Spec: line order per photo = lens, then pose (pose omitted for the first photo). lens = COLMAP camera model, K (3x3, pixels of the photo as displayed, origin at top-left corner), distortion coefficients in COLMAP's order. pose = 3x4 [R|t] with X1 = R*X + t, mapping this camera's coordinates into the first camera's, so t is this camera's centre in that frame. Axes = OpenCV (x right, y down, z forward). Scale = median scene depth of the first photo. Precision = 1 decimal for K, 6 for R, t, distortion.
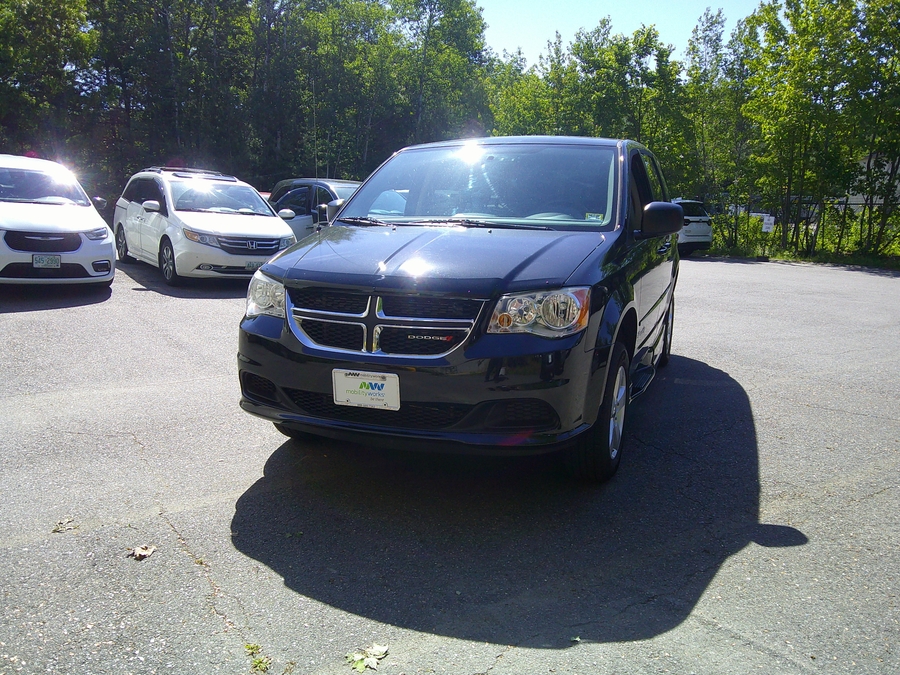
lens RADIAL K [[727.7, 0, 447.8], [0, 727.7, 342.8], [0, 0, 1]] dist [-0.003746, -0.011086]
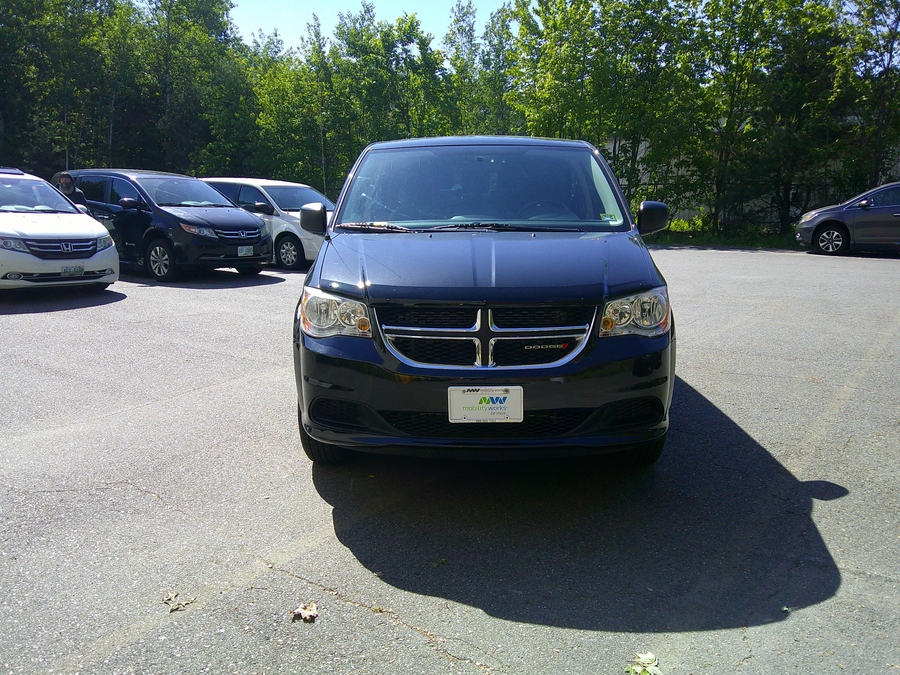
lens RADIAL K [[726.7, 0, 450.0], [0, 726.7, 337.5], [0, 0, 1]] dist [-0.010323, 0.001888]
pose [[0.946247, -0.082670, 0.312700, -0.099973], [0.077922, 0.996575, 0.027673, -0.012416], [-0.313917, -0.001819, 0.949449, 0.017944]]
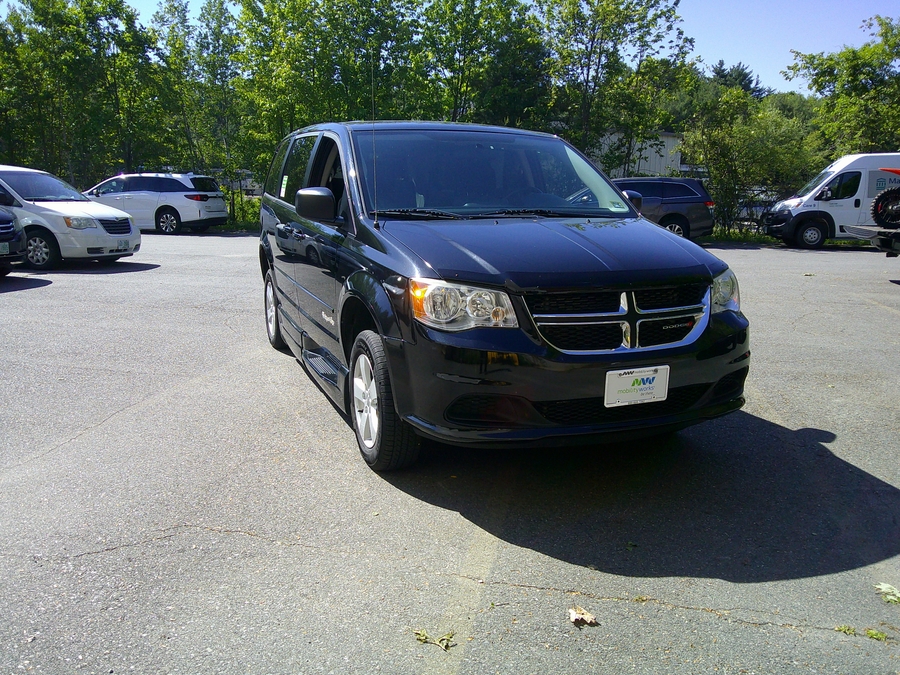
lens RADIAL K [[726.7, 0, 450.0], [0, 726.7, 337.5], [0, 0, 1]] dist [-0.010323, 0.001888]
pose [[0.751572, -0.139886, 0.644648, -0.205358], [0.120295, 0.989934, 0.074564, -0.023396], [-0.648589, 0.021508, 0.760835, 0.088405]]
